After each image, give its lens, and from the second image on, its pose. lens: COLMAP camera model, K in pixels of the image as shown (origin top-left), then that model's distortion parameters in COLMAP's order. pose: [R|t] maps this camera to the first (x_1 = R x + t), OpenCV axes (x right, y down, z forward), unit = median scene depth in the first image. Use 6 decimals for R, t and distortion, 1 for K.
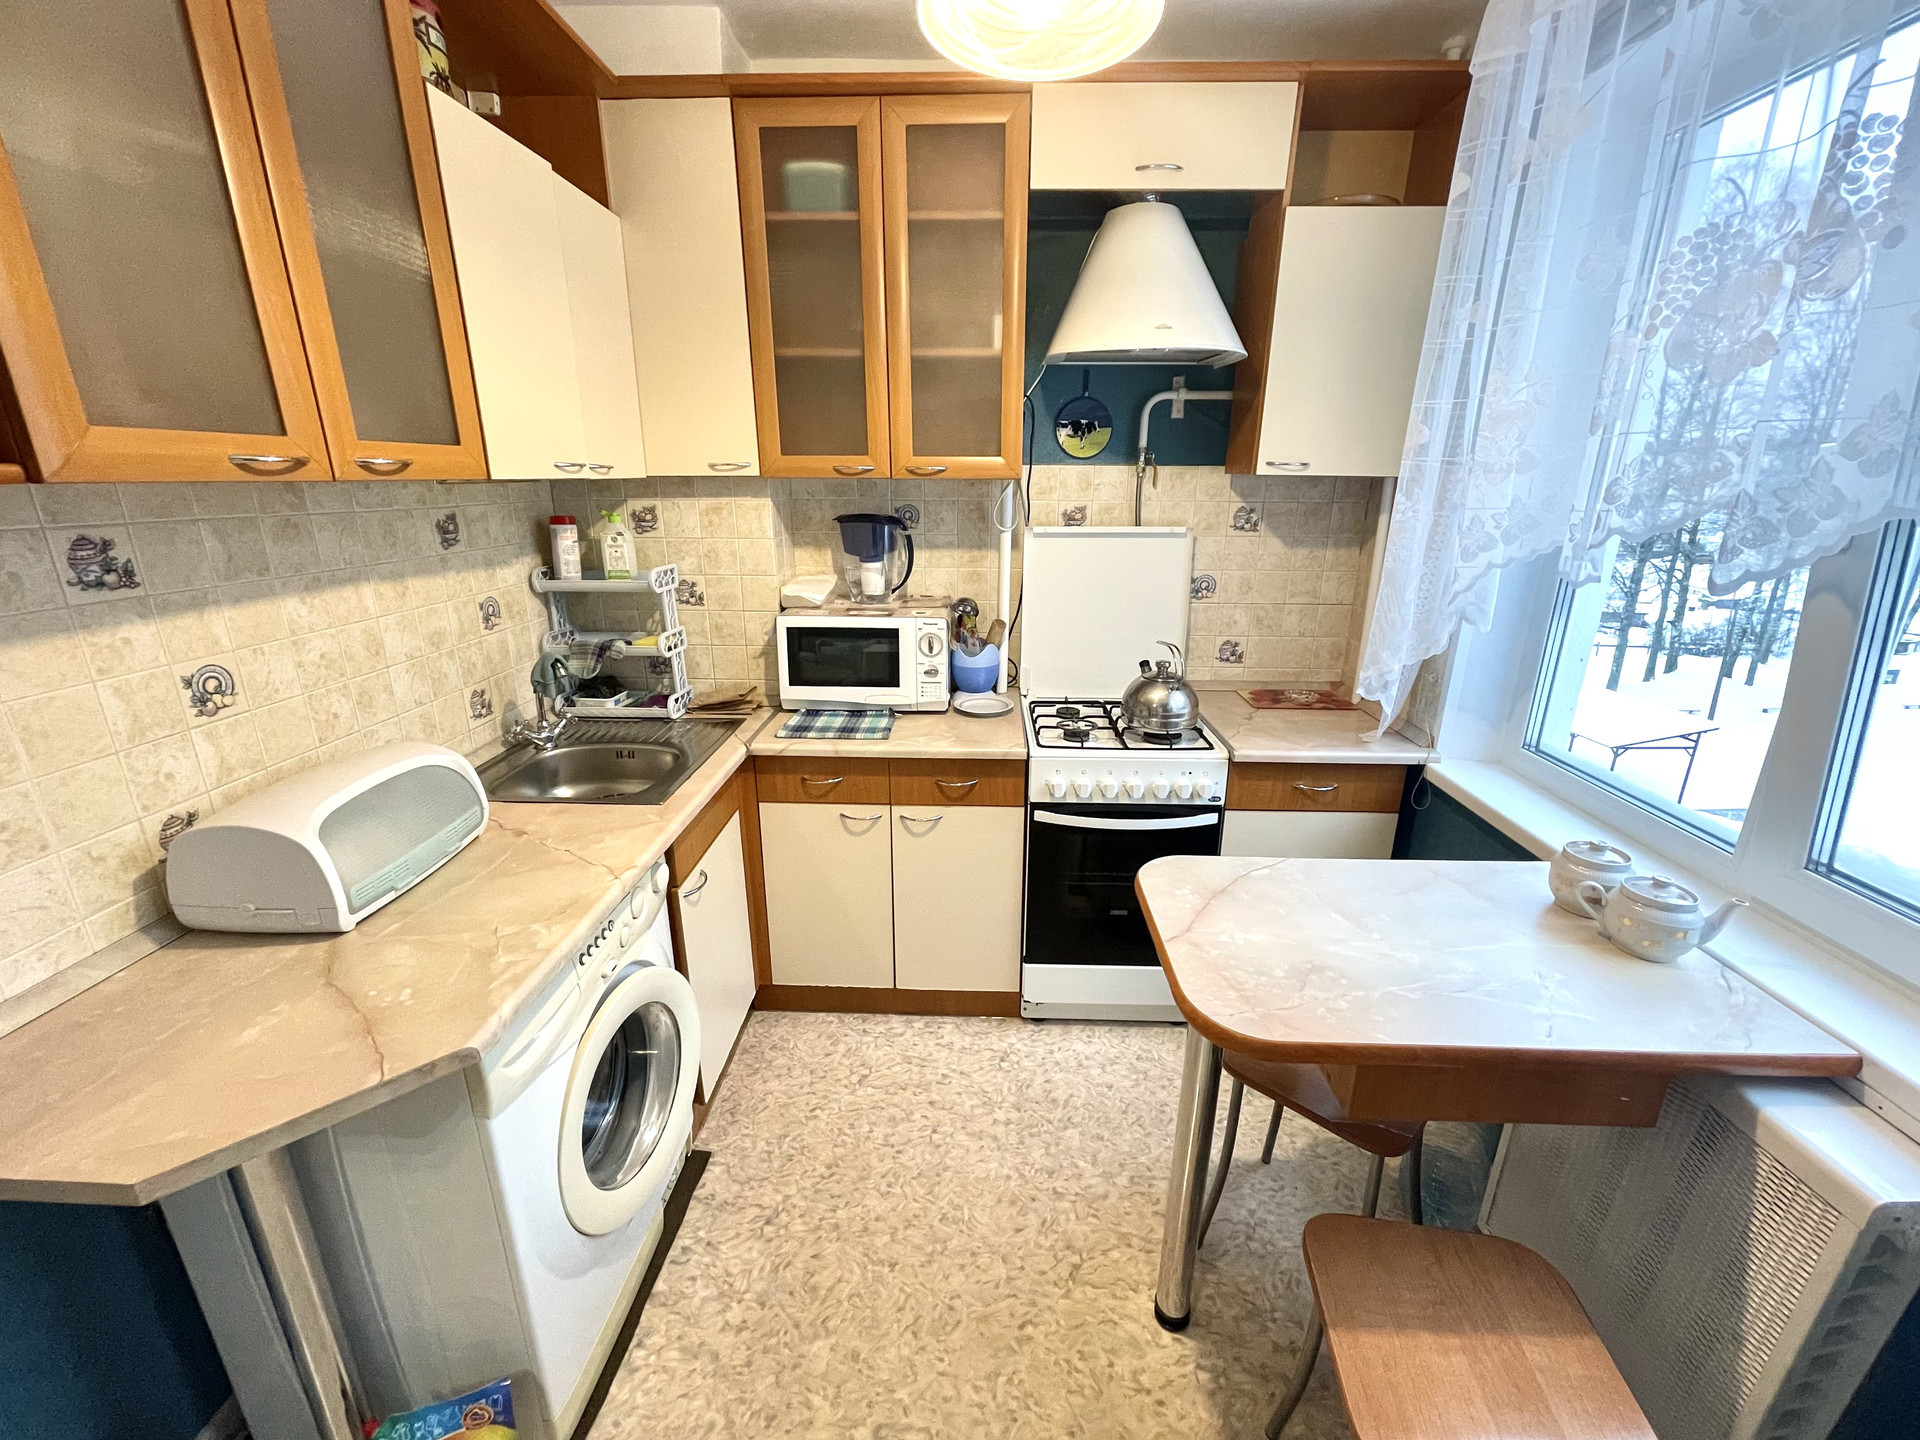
lens RADIAL K [[742.7, 0, 960.0], [0, 742.7, 713.3], [0, 0, 1]] dist [-0.001982, 0.004671]
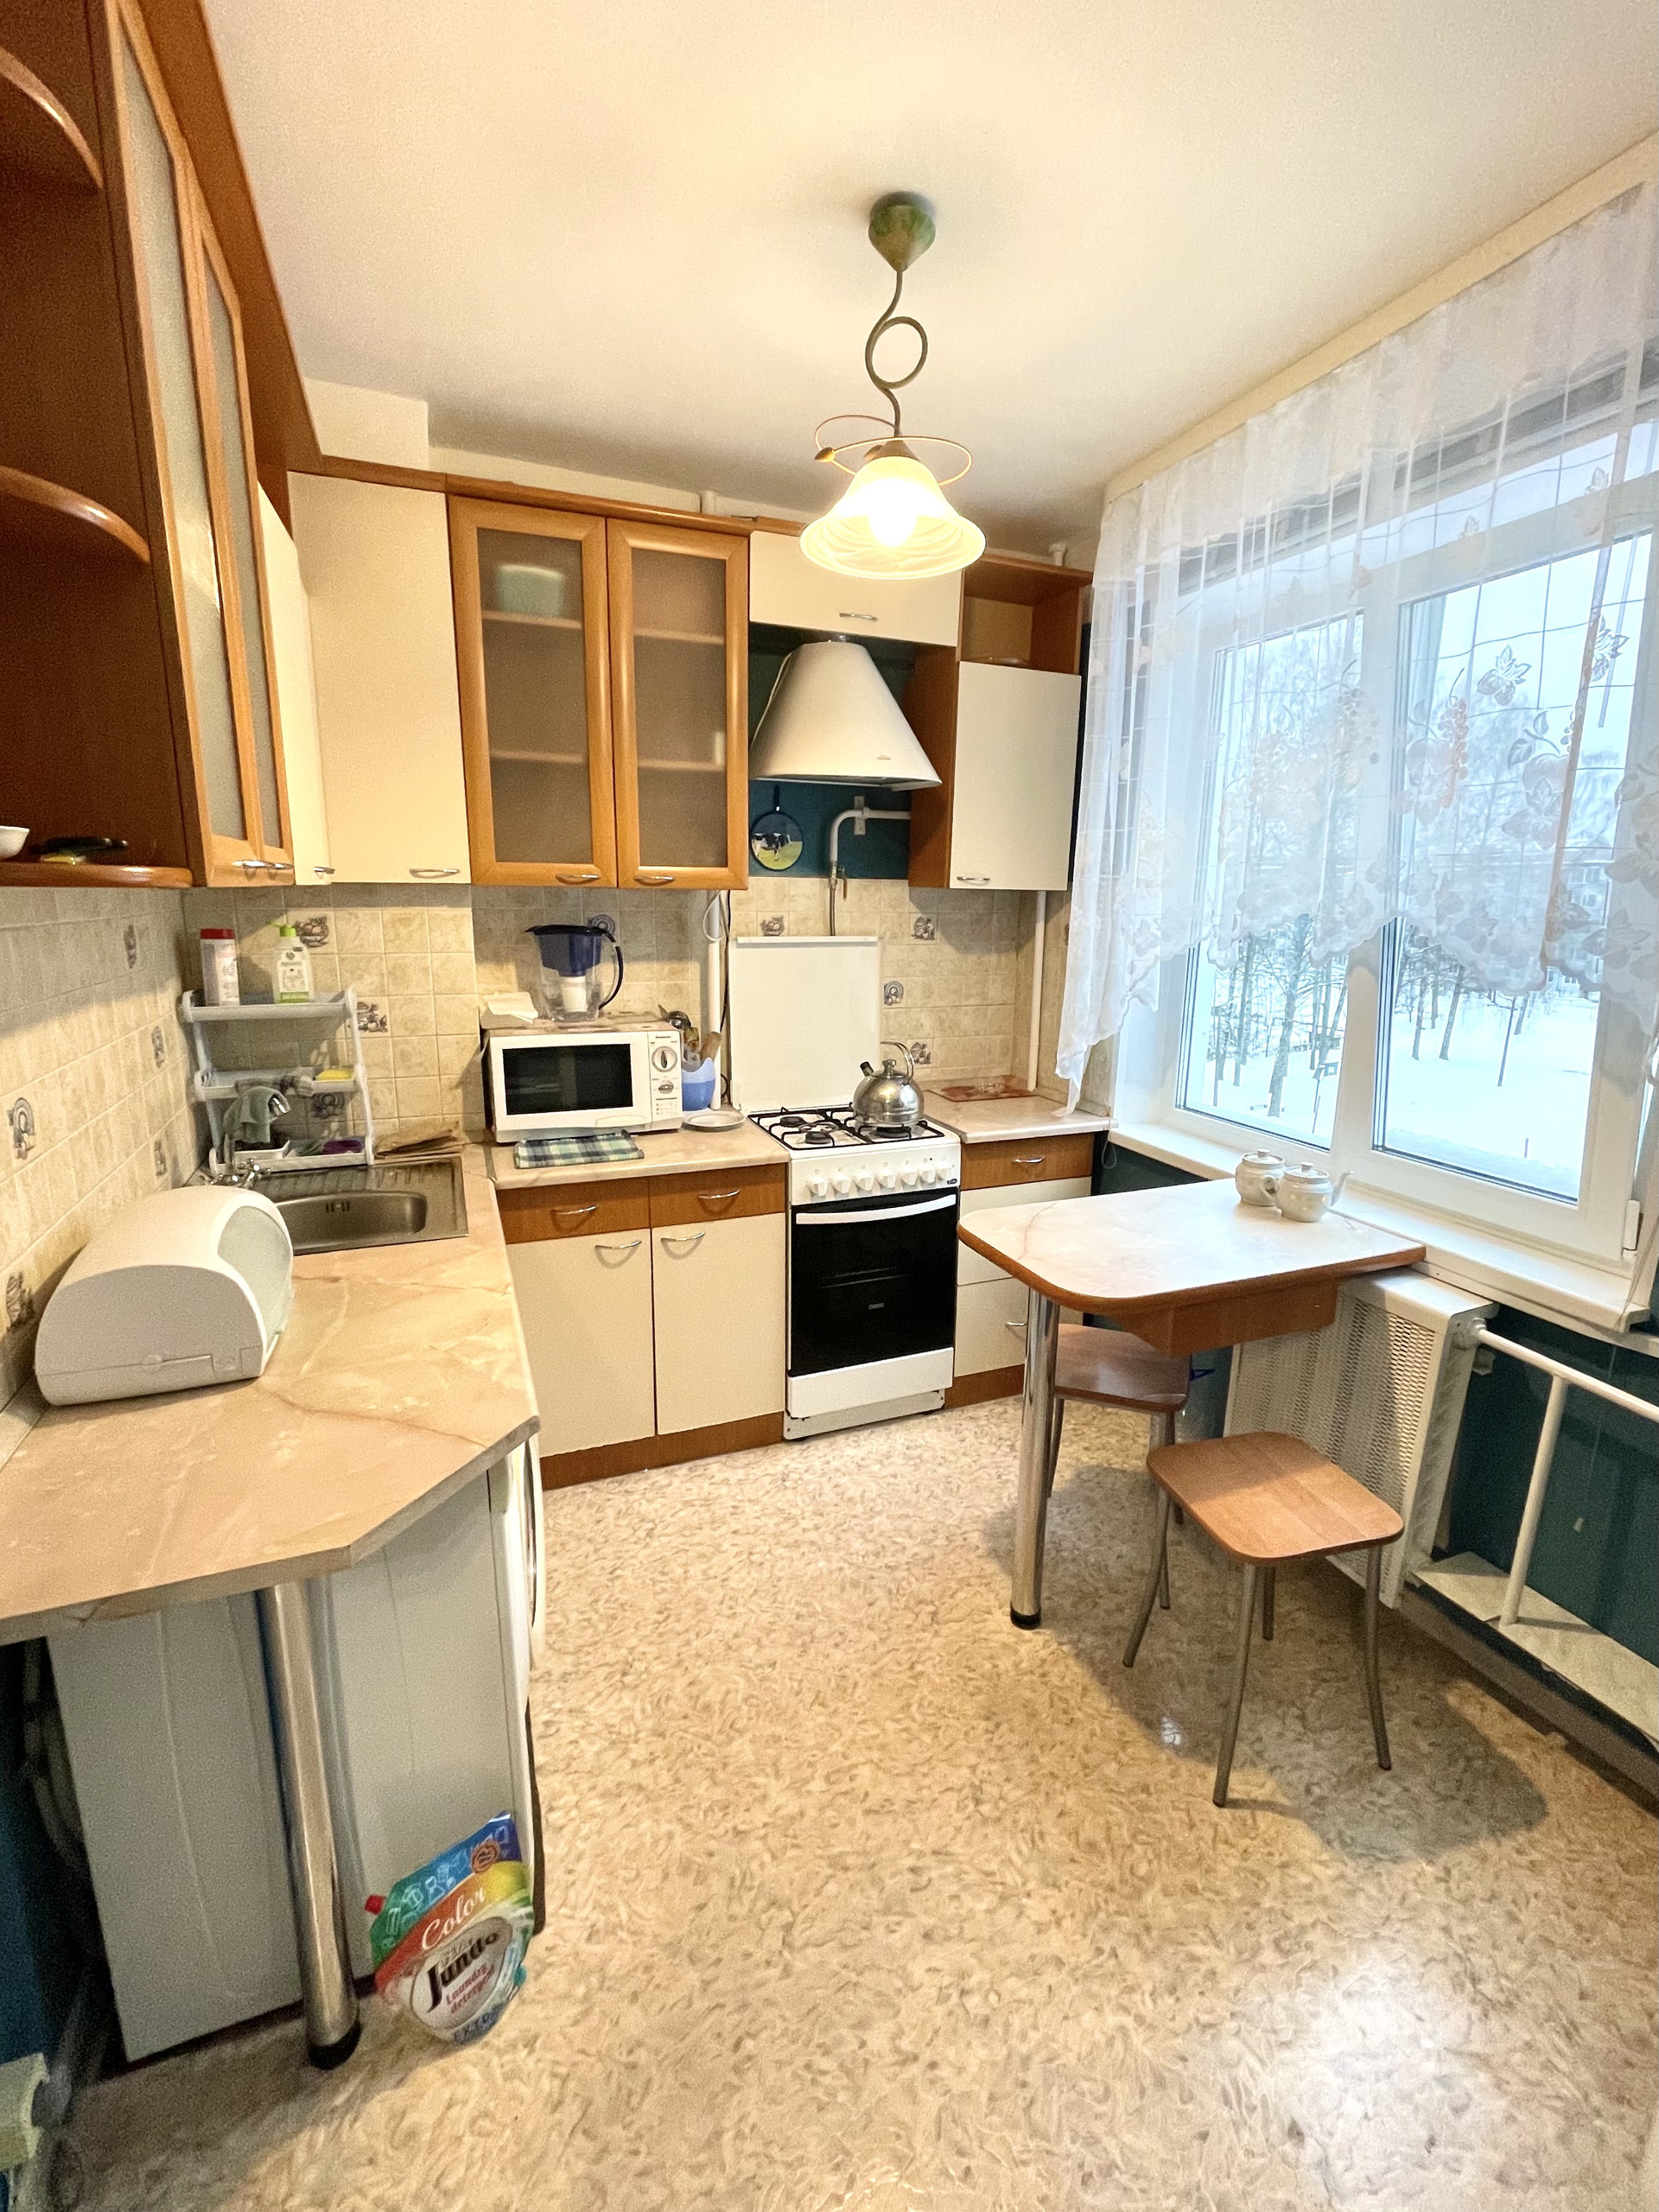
lens RADIAL K [[894.5, 0, 834.9], [0, 894.5, 1101.2], [0, 0, 1]] dist [0.002829, 0.000593]
pose [[0.923005, -0.080206, 0.376336, -0.284081], [0.108263, 0.992656, -0.053967, 0.049313], [-0.369243, 0.090555, 0.924910, -0.144761]]
